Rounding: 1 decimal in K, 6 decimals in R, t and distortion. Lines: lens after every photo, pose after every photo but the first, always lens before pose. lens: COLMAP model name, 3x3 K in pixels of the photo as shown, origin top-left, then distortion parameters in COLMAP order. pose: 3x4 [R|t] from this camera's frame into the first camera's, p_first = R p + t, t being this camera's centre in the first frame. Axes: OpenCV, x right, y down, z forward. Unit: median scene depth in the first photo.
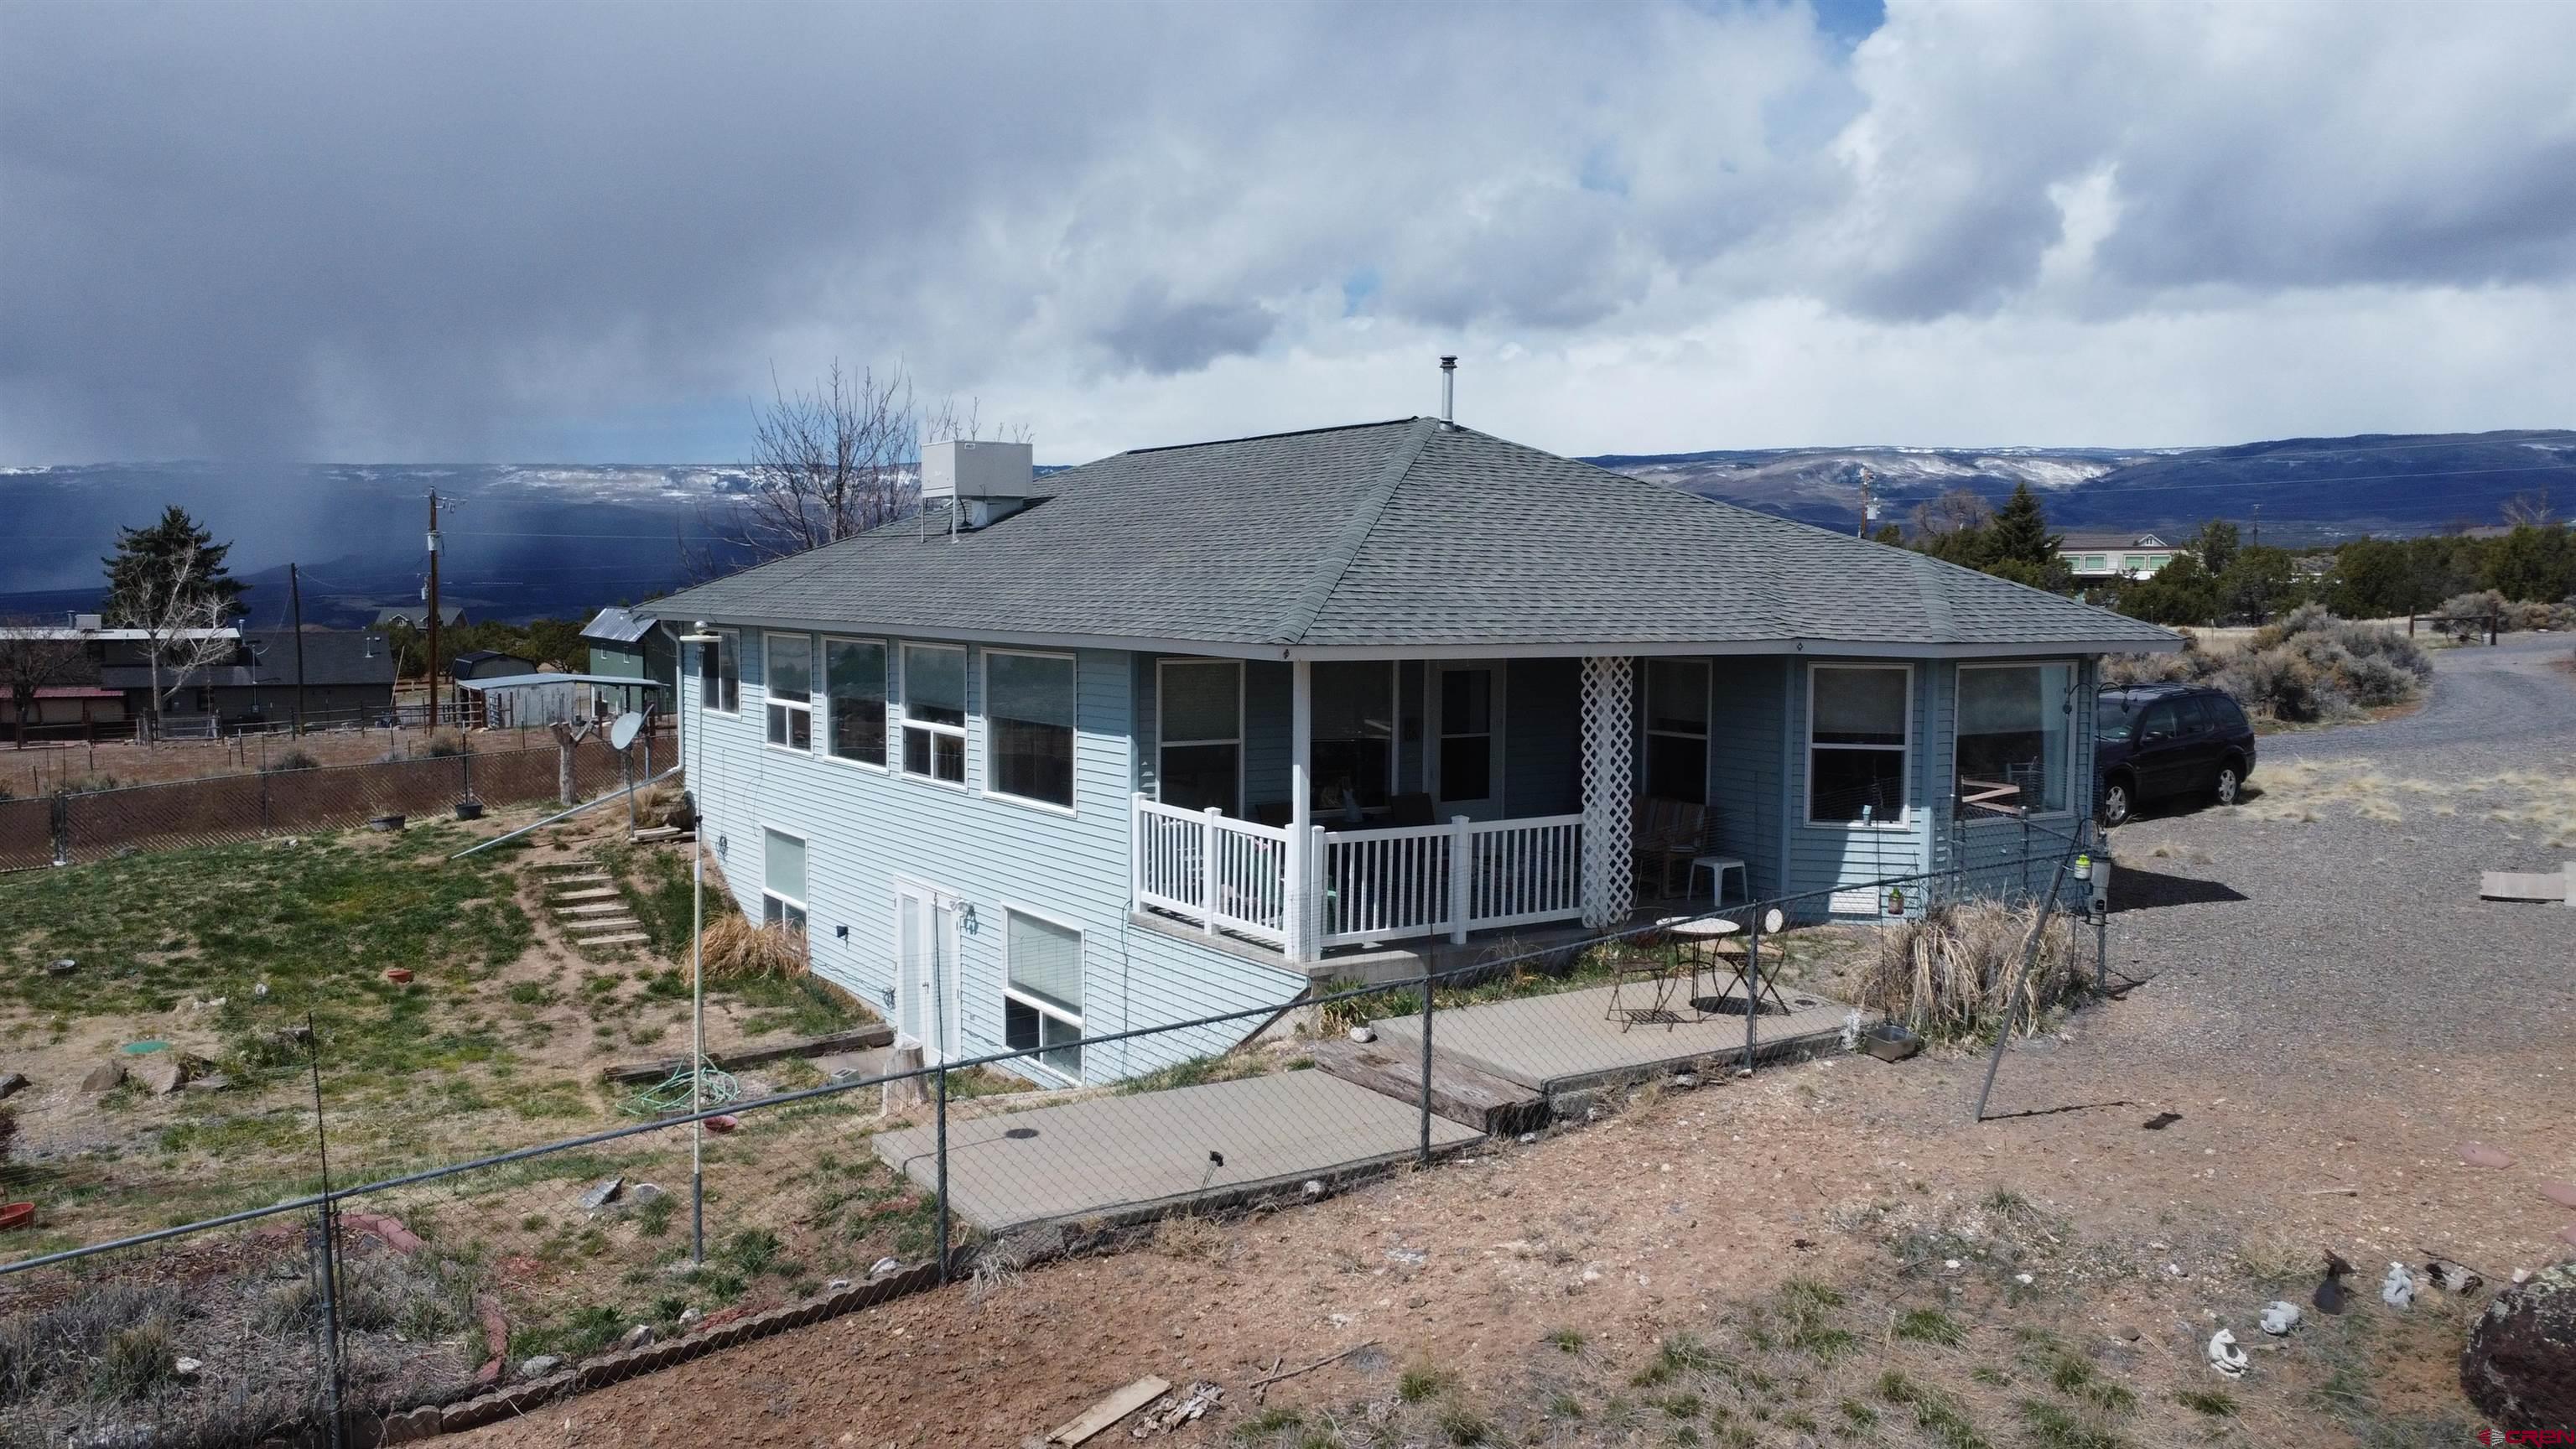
lens RADIAL K [[1940.5, 0, 1291.0], [0, 1940.5, 727.9], [0, 0, 1]] dist [0.007673, -0.016557]
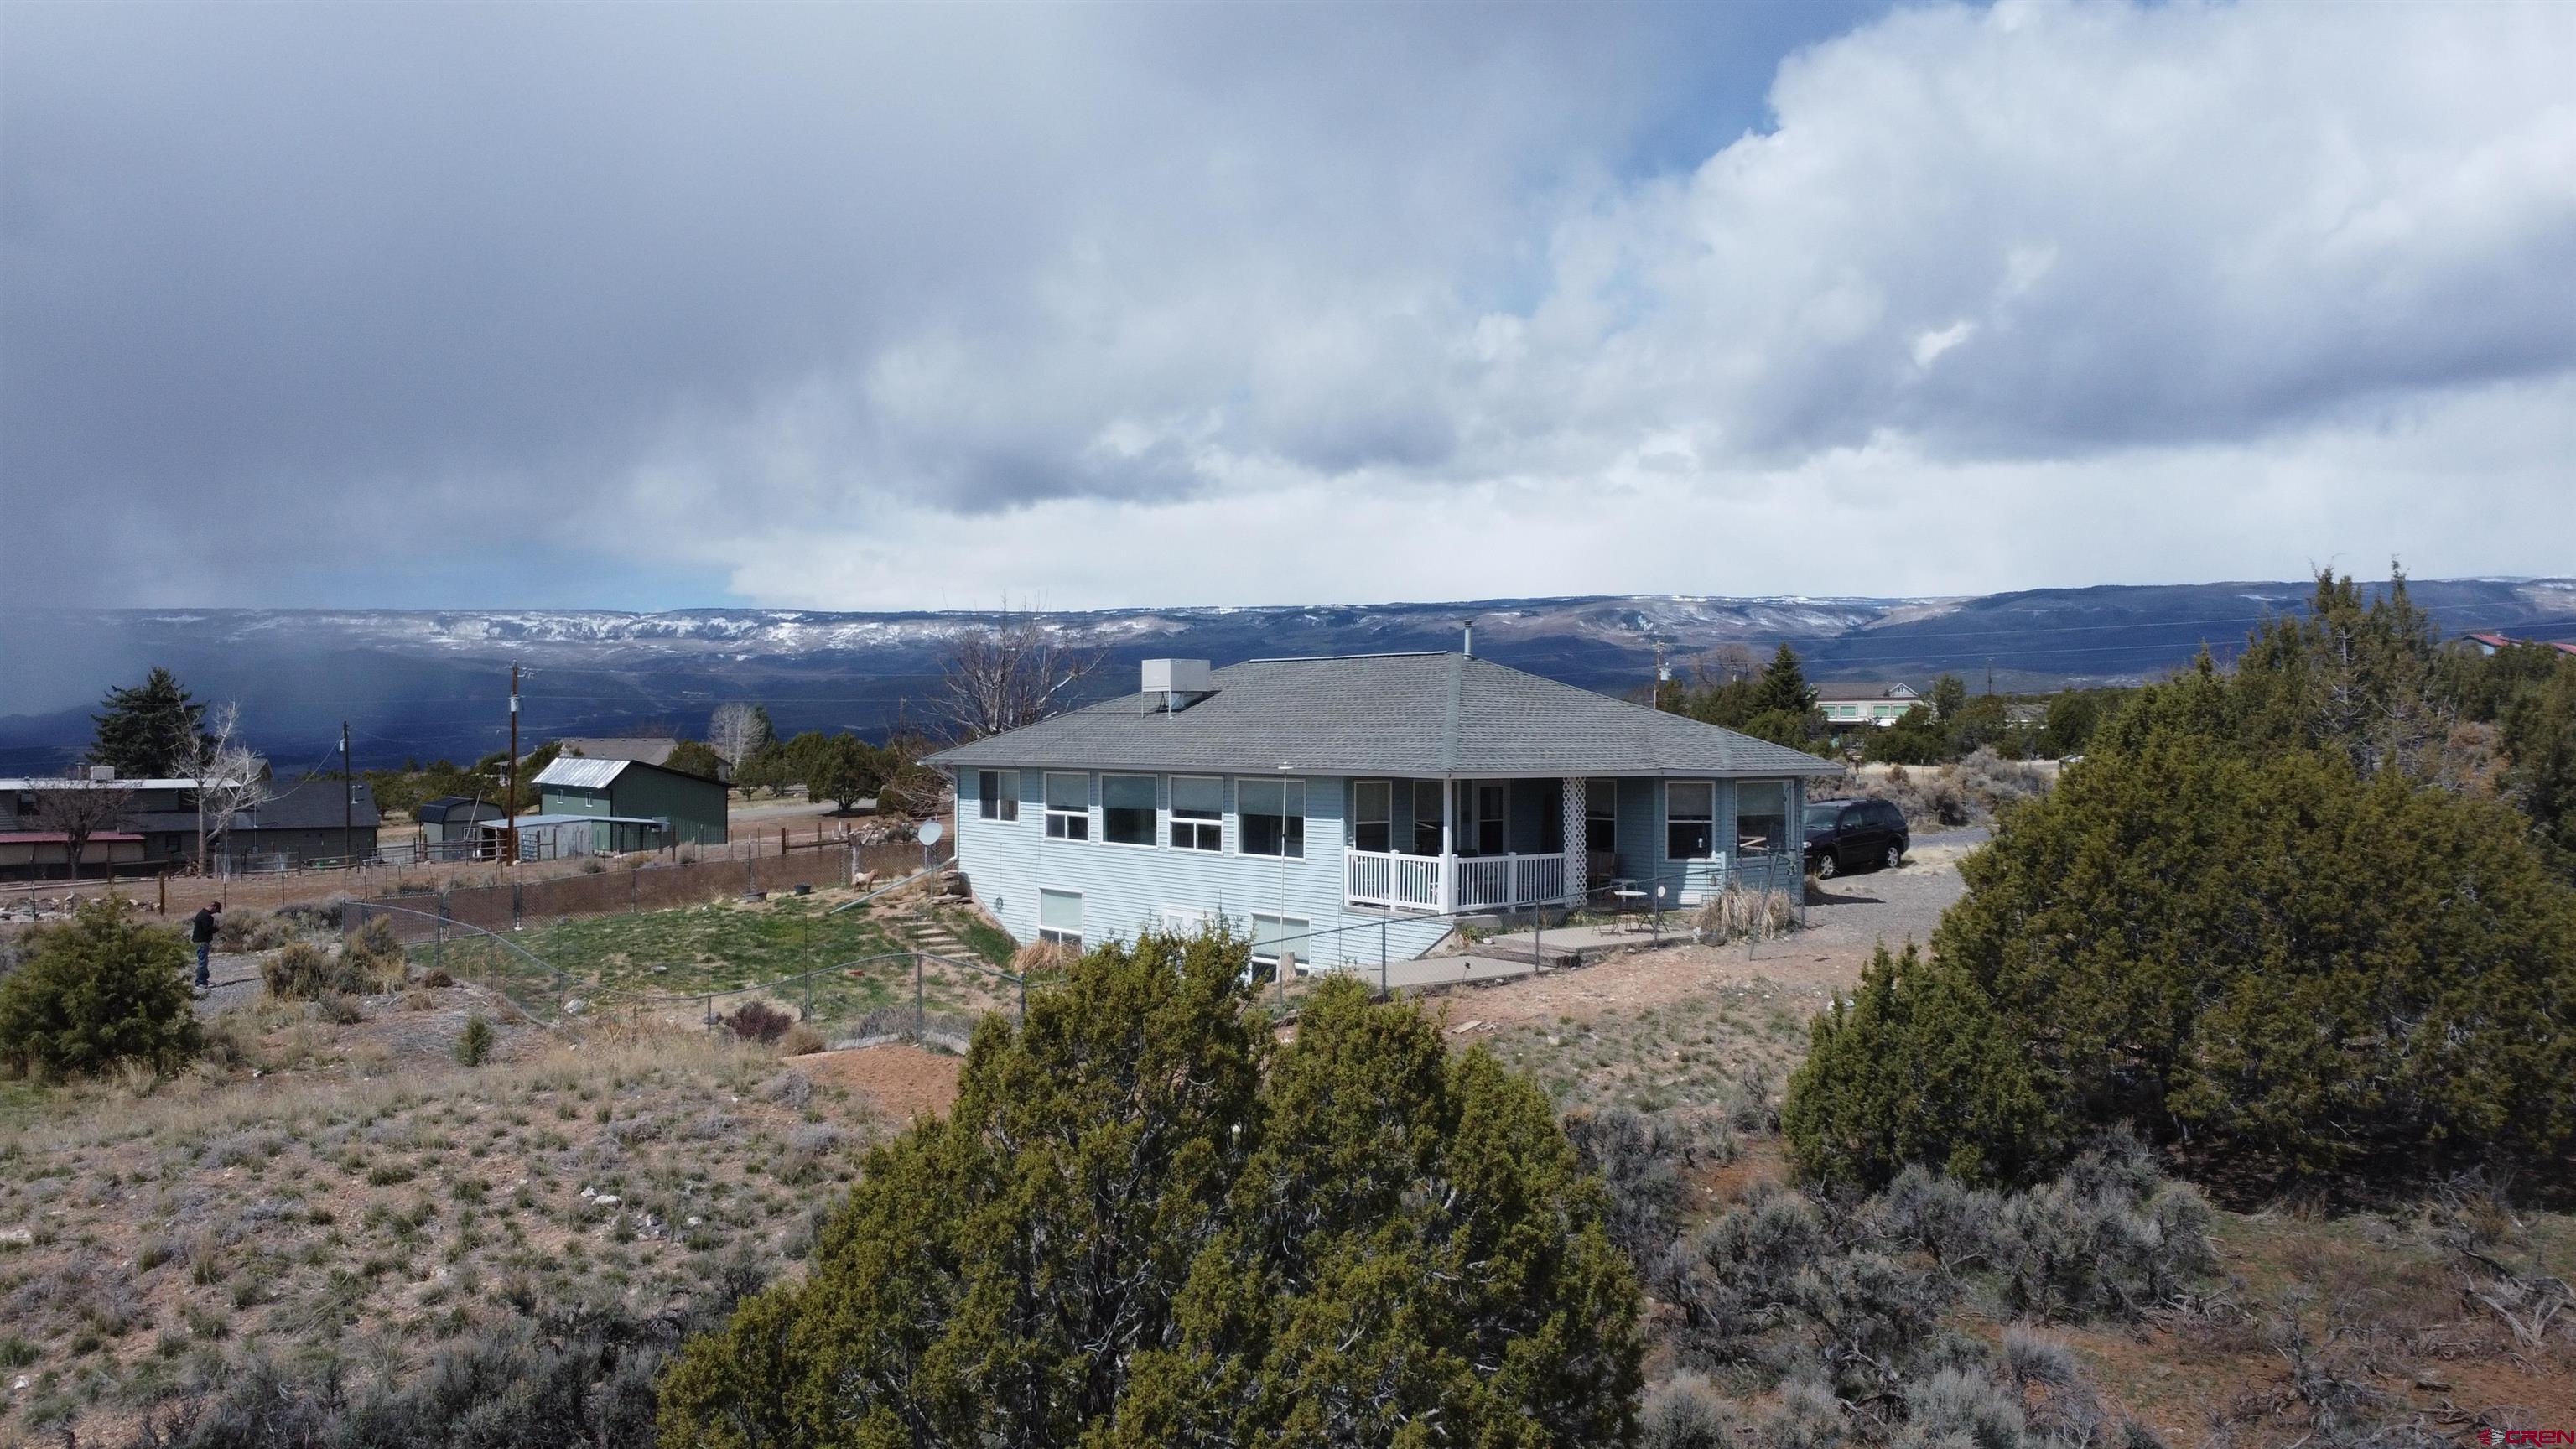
lens RADIAL K [[1940.5, 0, 1293.1], [0, 1940.5, 739.1], [0, 0, 1]] dist [0.007673, -0.016557]
pose [[0.994250, -0.004798, 0.106976, -0.311763], [0.012184, 0.997577, -0.068499, 0.053113], [-0.106388, 0.069408, 0.991899, -0.902428]]
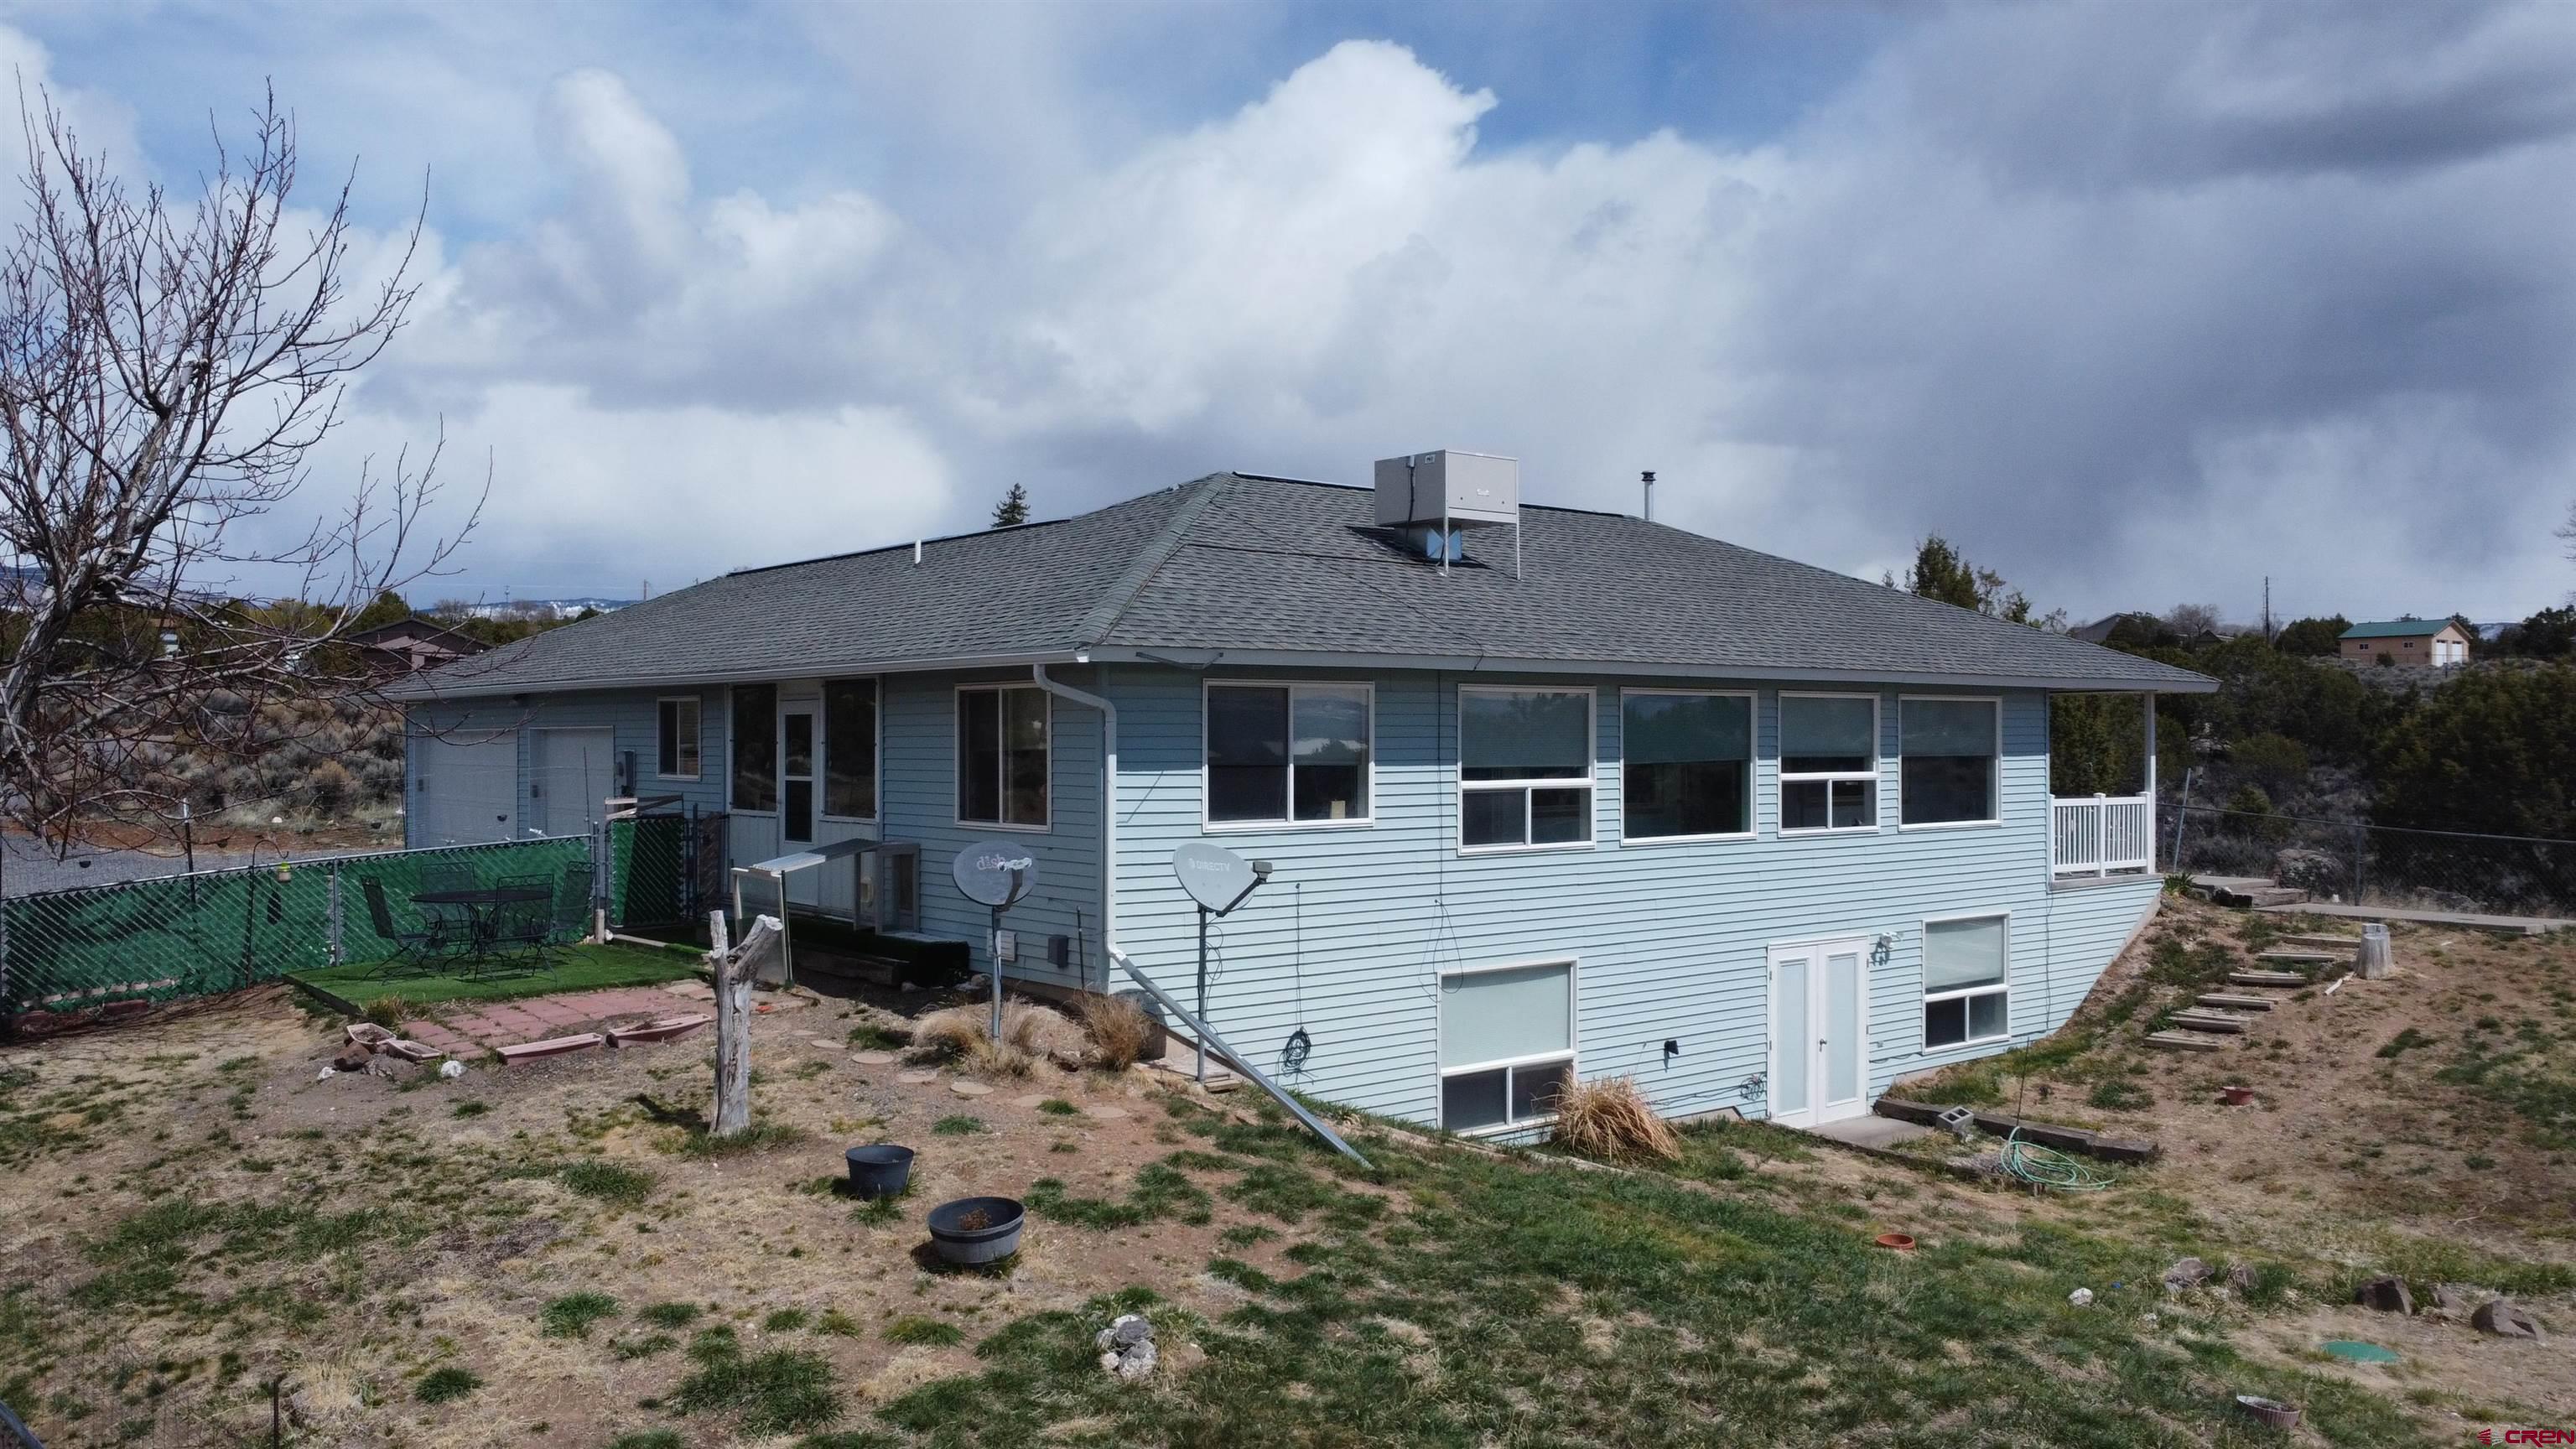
lens RADIAL K [[1940.5, 0, 1292.1], [0, 1940.5, 732.6], [0, 0, 1]] dist [0.007673, -0.016557]
pose [[-0.103144, -0.005360, 0.994652, -1.241609], [0.073504, 0.997210, 0.012996, -0.060525], [-0.991947, 0.074452, -0.102462, 1.484248]]
